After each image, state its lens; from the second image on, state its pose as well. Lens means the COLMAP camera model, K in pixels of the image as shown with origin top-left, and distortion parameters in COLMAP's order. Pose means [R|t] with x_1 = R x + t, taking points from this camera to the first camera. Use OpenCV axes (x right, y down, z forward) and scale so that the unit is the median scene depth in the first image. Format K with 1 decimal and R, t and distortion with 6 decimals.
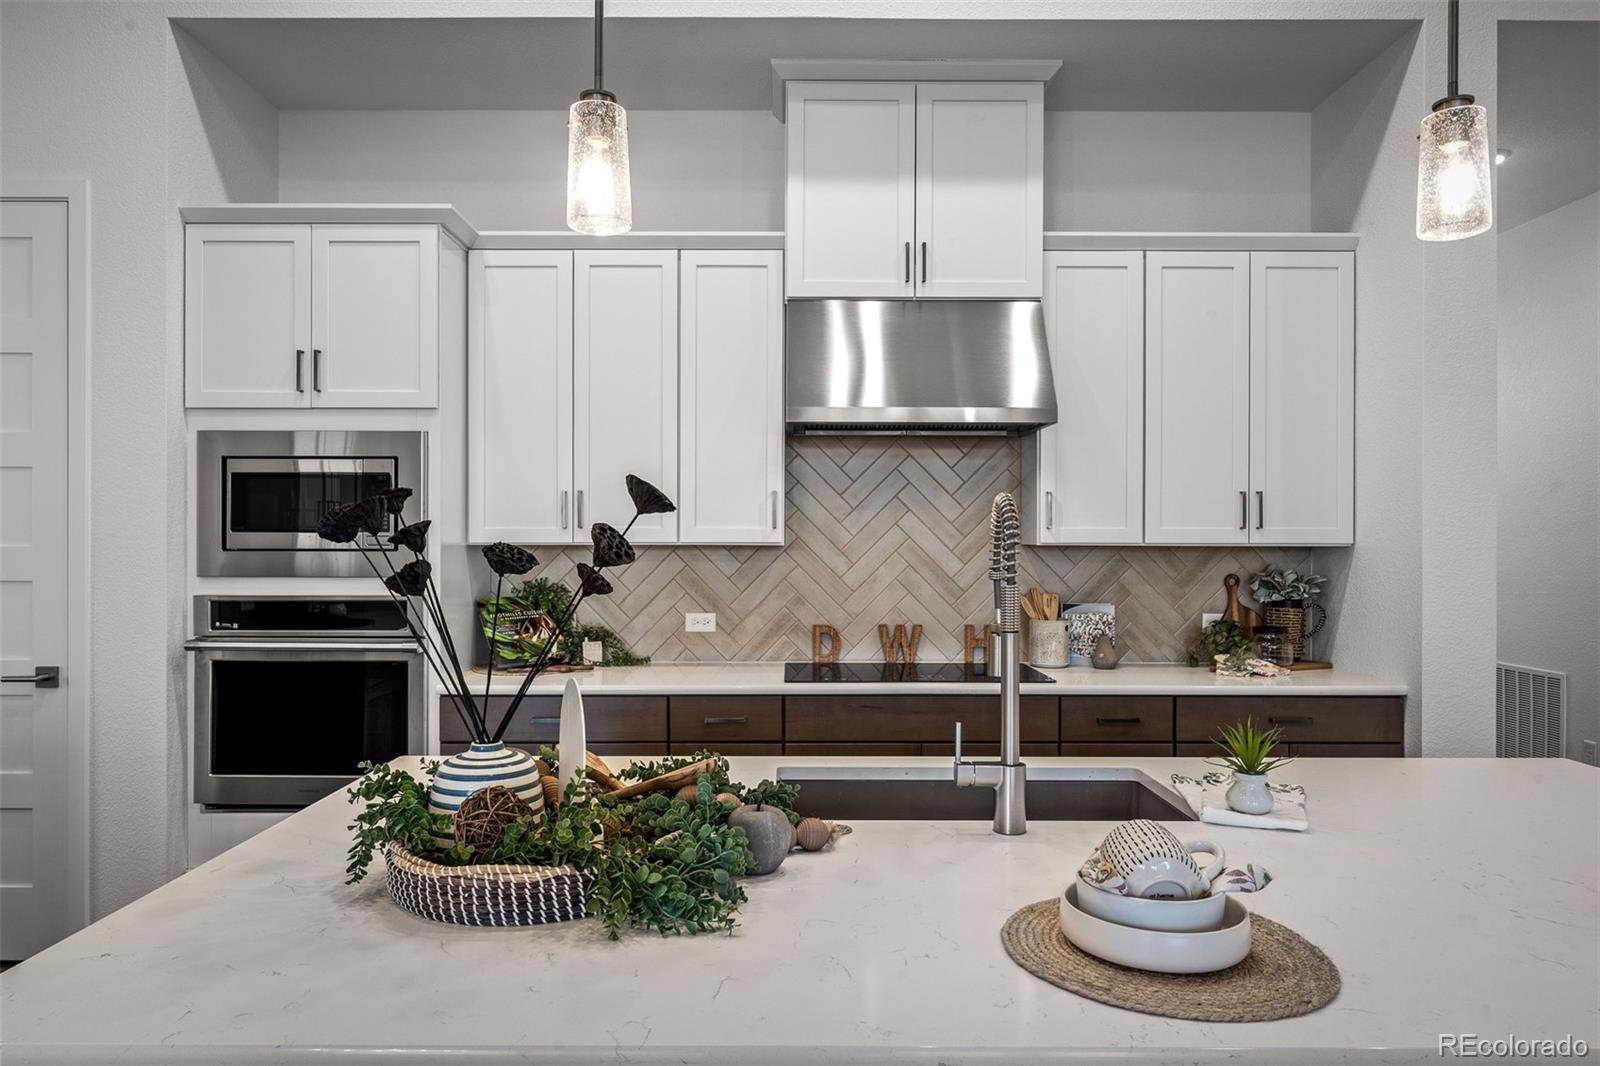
lens RADIAL K [[1038.7, 0, 800.0], [0, 1038.7, 533.0], [0, 0, 1]] dist [-0.002906, -0.001008]
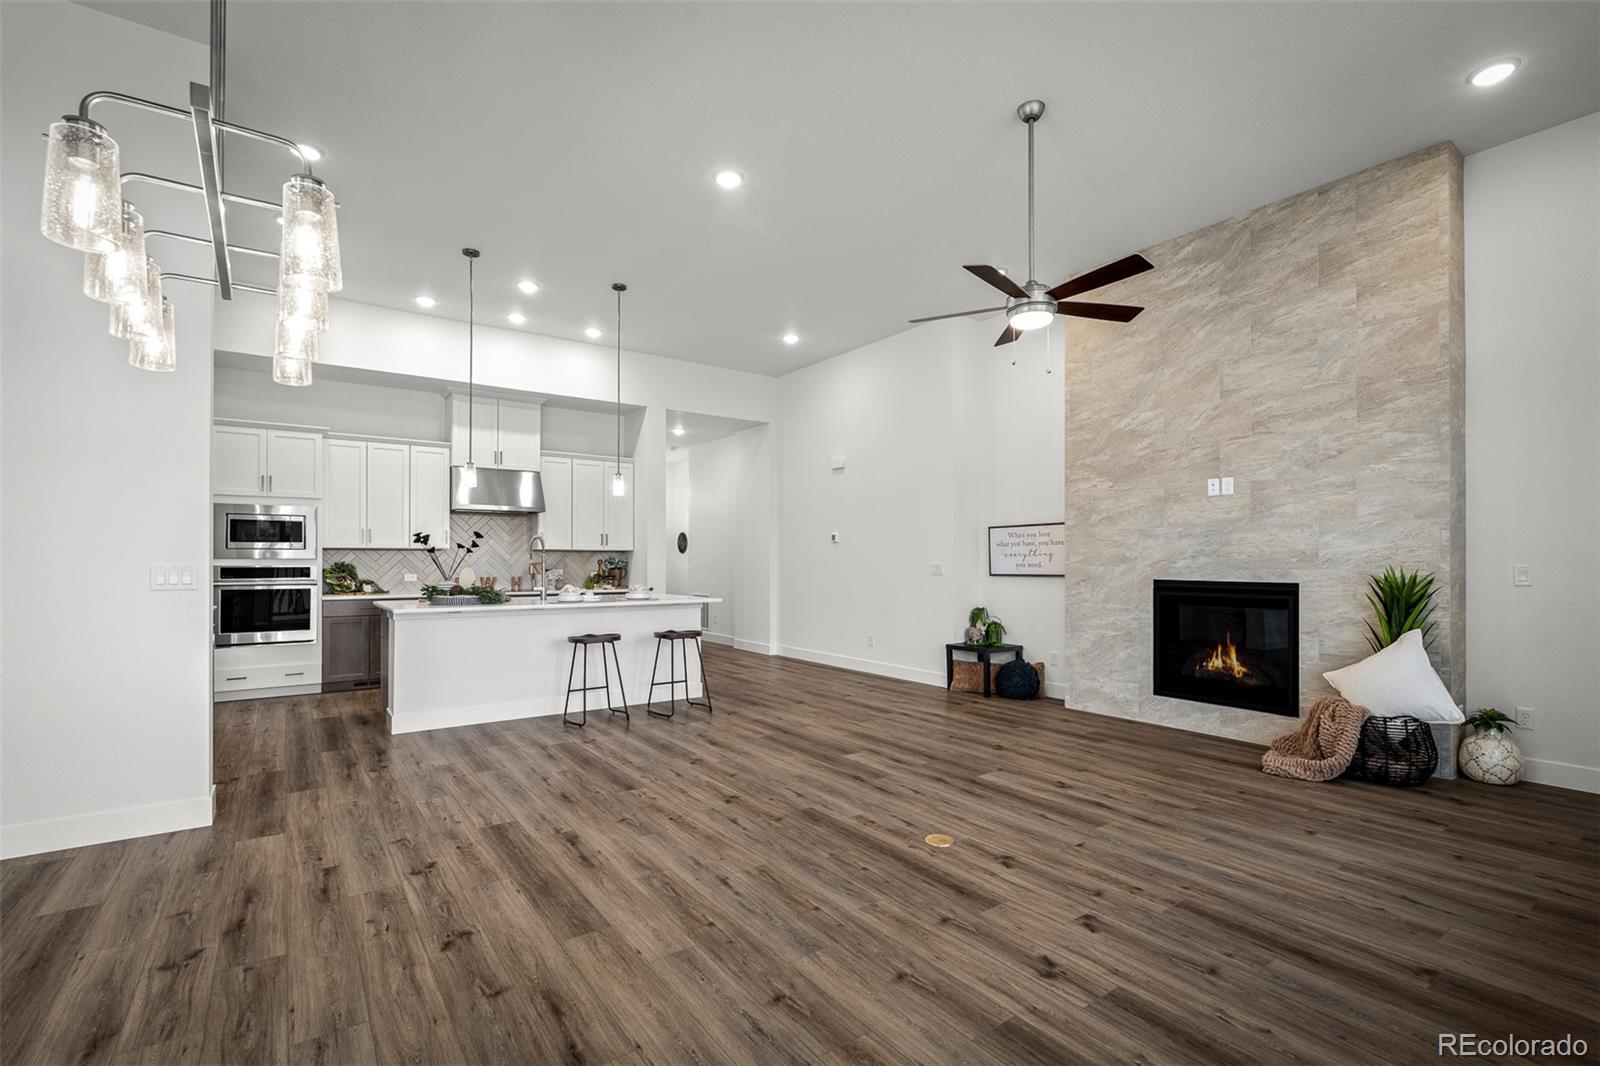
lens RADIAL K [[721.4, 0, 795.7], [0, 721.4, 563.3], [0, 0, 1]] dist [-0.000435, -0.000056]
pose [[0.819744, -0.003302, 0.572720, -0.369158], [-0.003499, 0.999936, 0.010774, 0.025917], [-0.572719, -0.010835, 0.819680, -1.192001]]
